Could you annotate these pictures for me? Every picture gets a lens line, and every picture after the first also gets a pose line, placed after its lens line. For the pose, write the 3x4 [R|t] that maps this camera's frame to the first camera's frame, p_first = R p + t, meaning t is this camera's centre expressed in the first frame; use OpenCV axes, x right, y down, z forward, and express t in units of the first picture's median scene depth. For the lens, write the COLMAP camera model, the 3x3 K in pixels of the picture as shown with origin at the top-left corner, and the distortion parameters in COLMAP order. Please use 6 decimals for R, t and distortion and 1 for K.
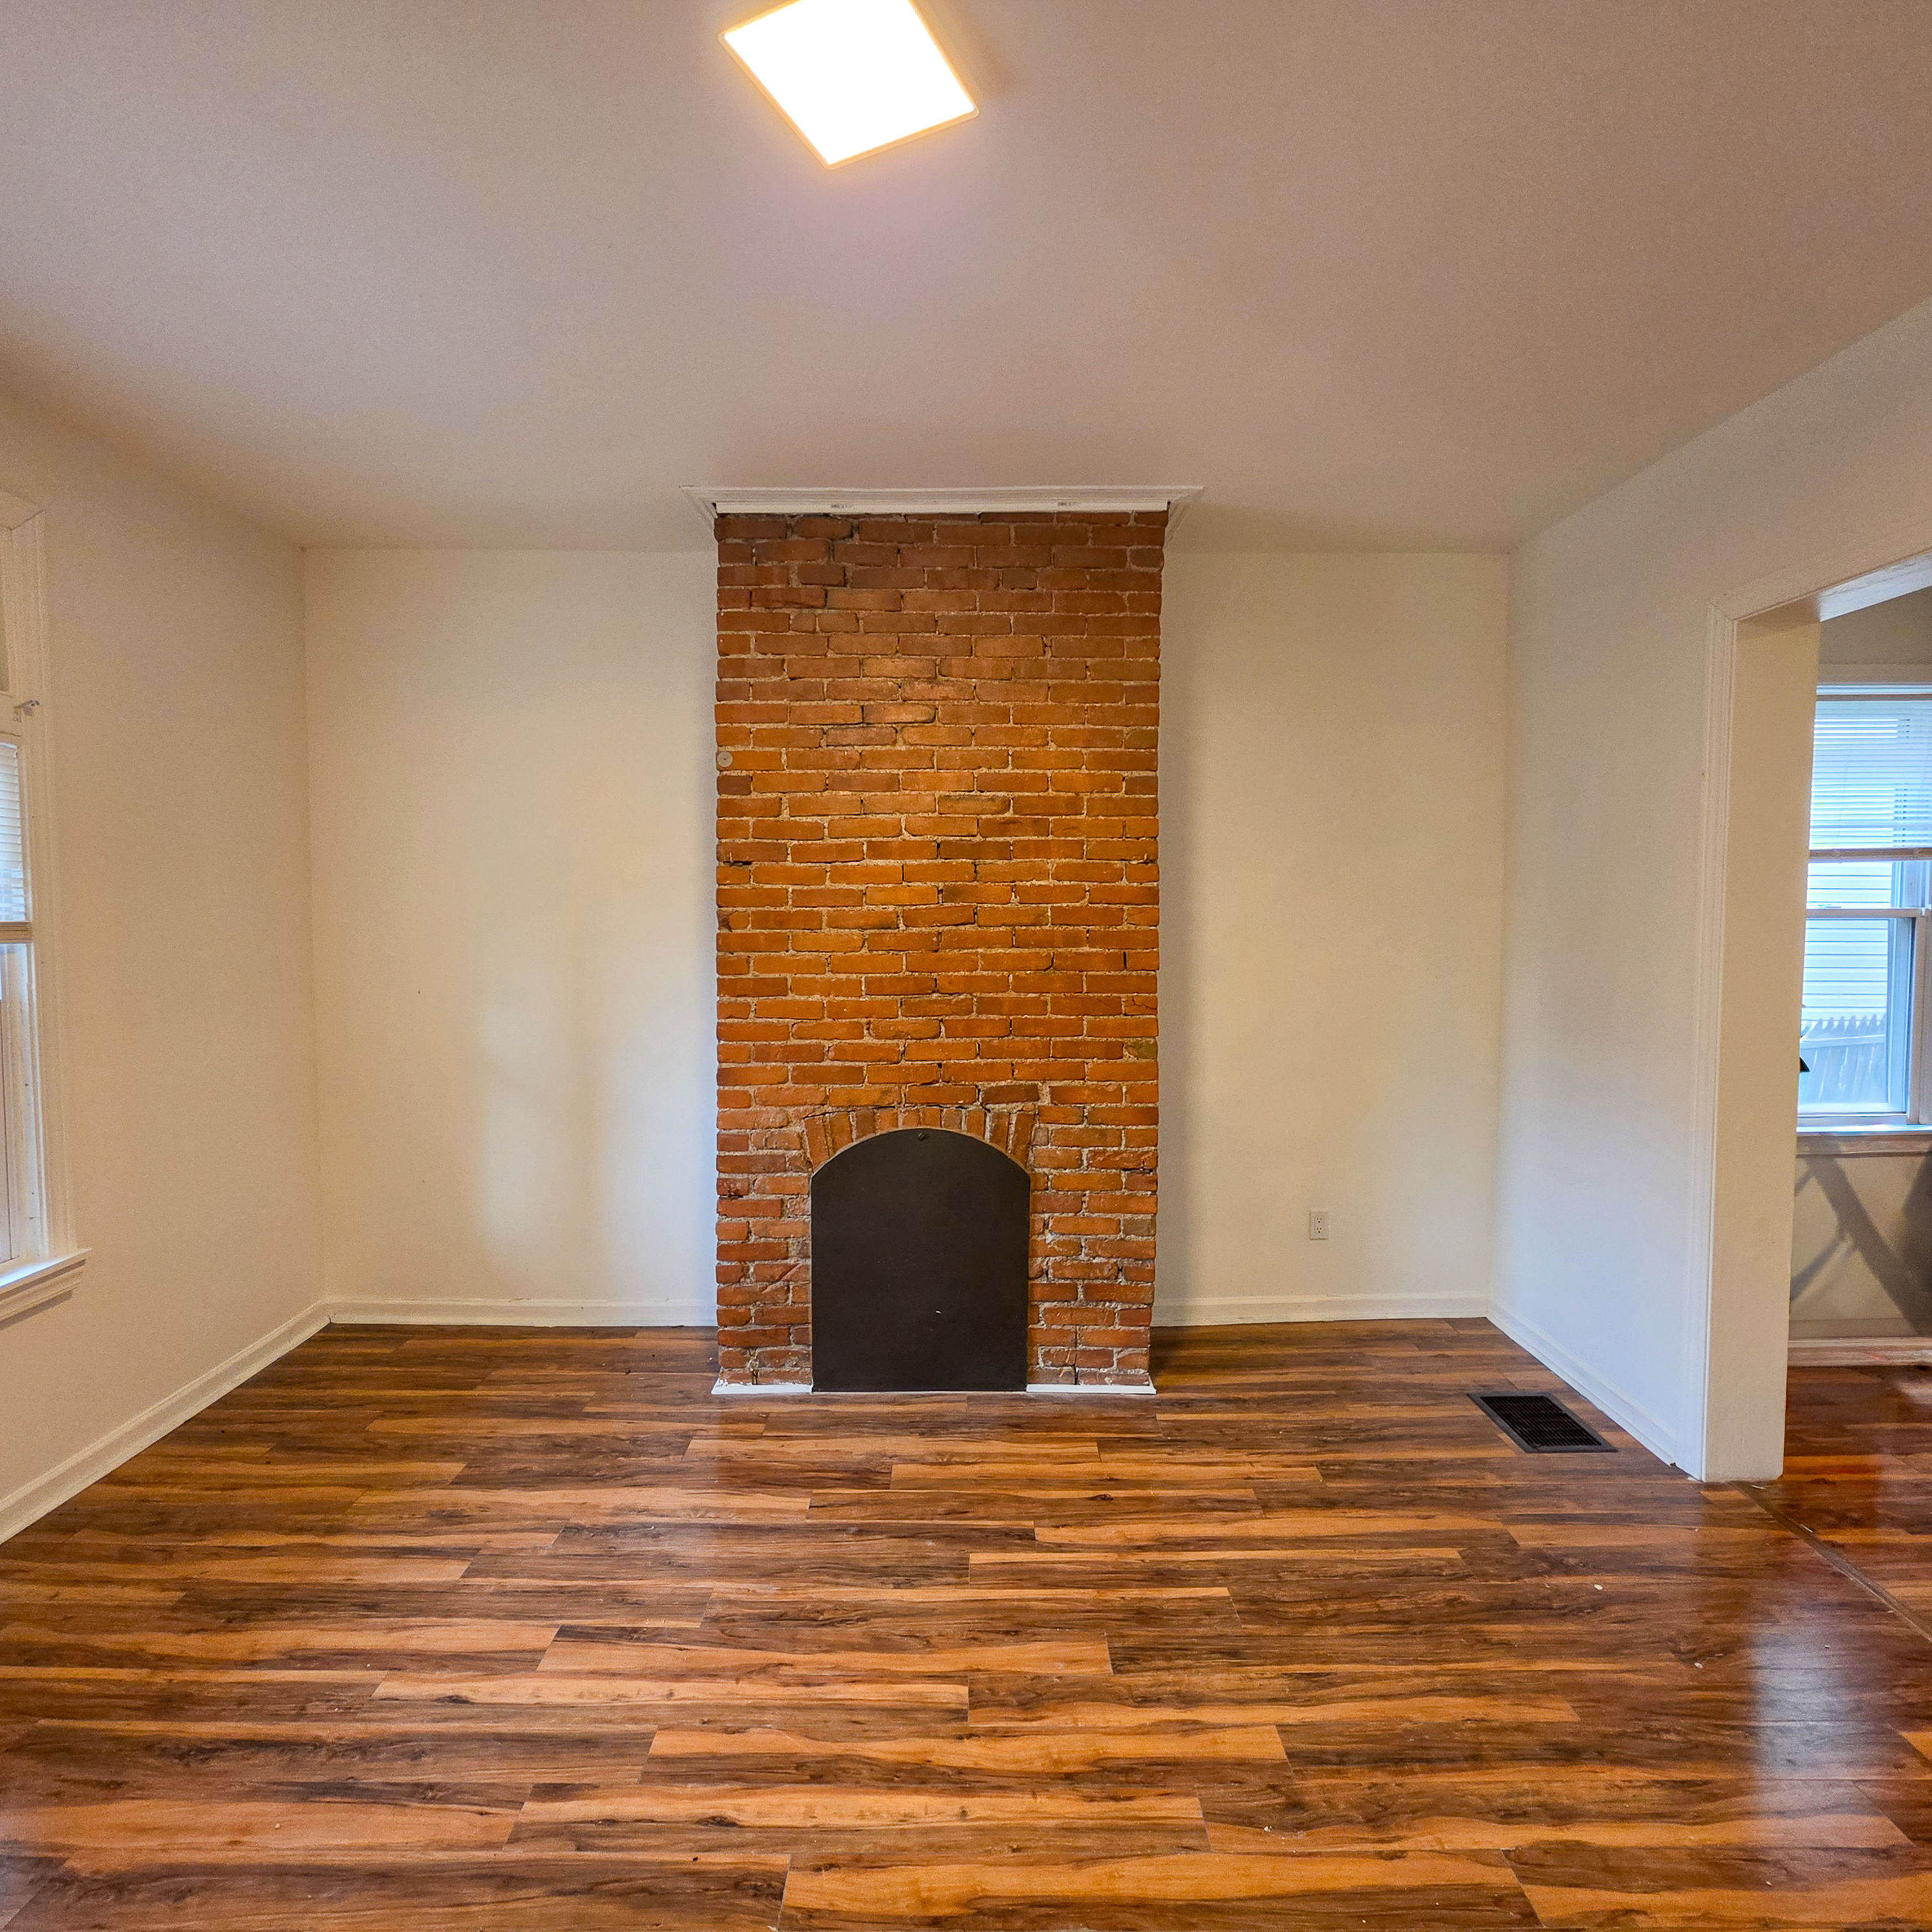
lens RADIAL K [[1053.5, 0, 966.0], [0, 1053.5, 966.0], [0, 0, 1]] dist [0.000033, -0.000926]
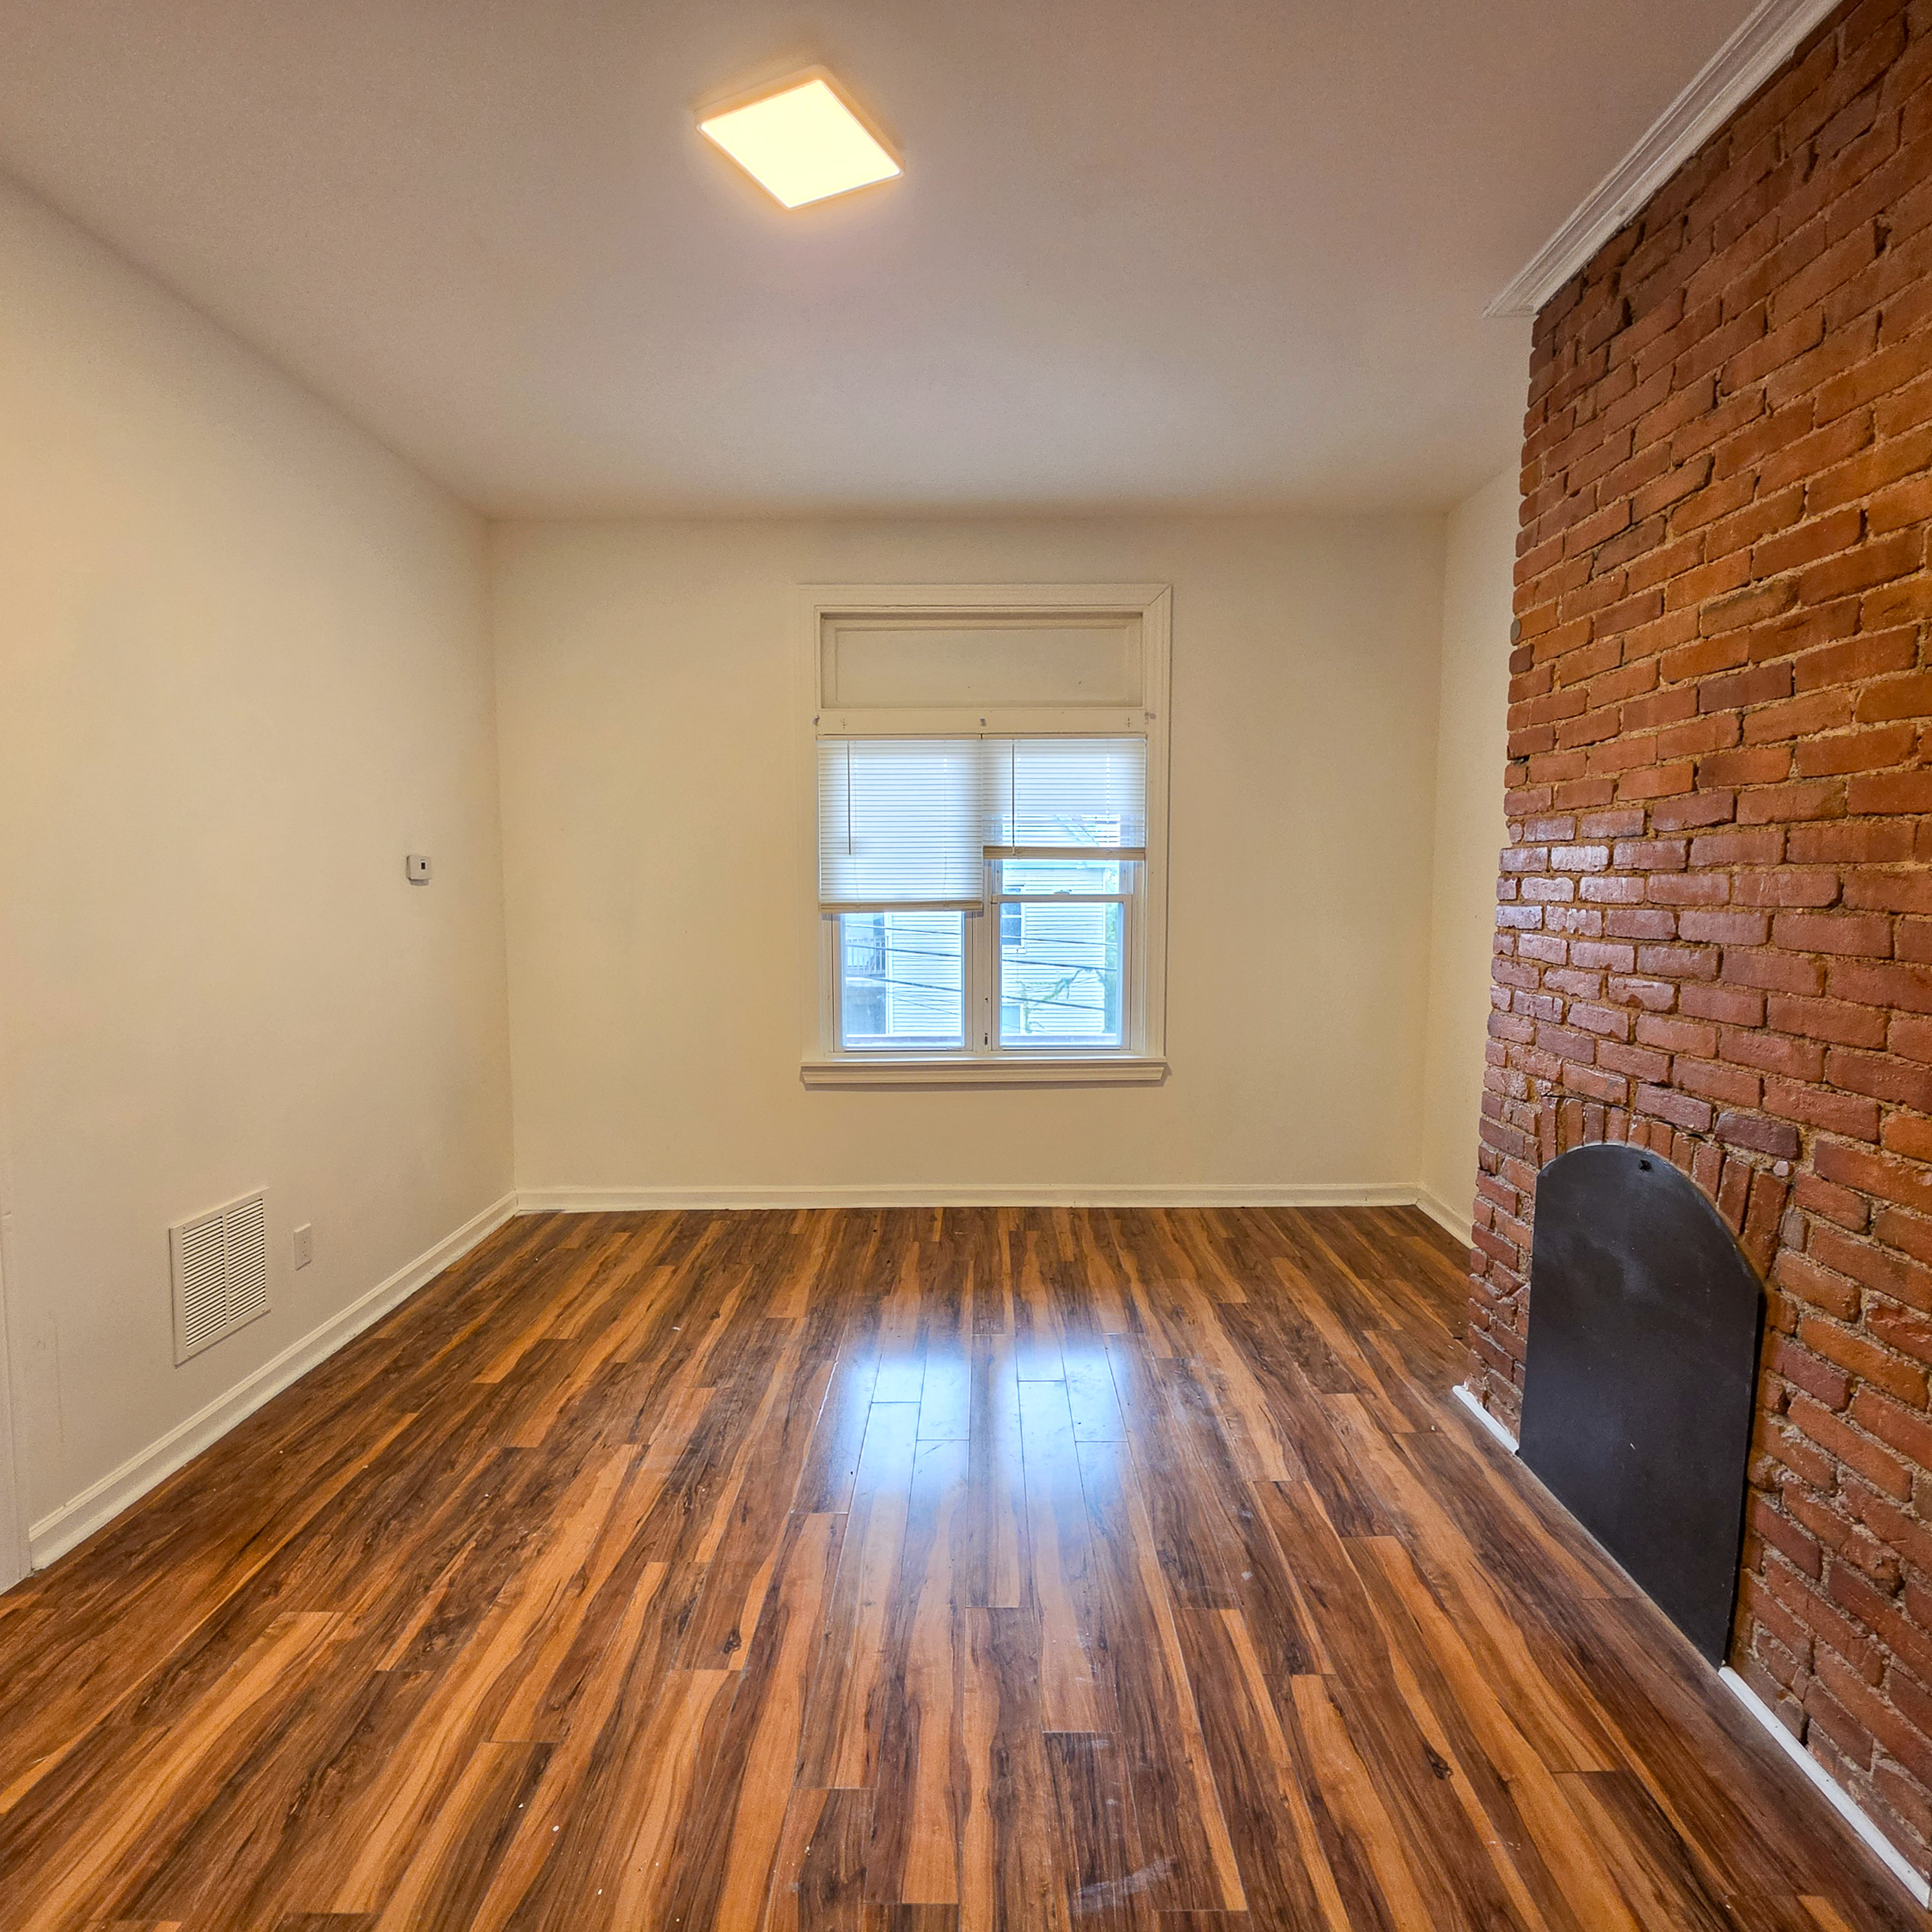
lens RADIAL K [[1043.8, 0, 966.0], [0, 1043.8, 966.0], [0, 0, 1]] dist [-0.001133, -0.001884]
pose [[-0.028240, 0.087711, -0.995746, 0.686151], [-0.052852, 0.994618, 0.089111, 0.010267], [0.998203, 0.055144, -0.023452, 0.712243]]
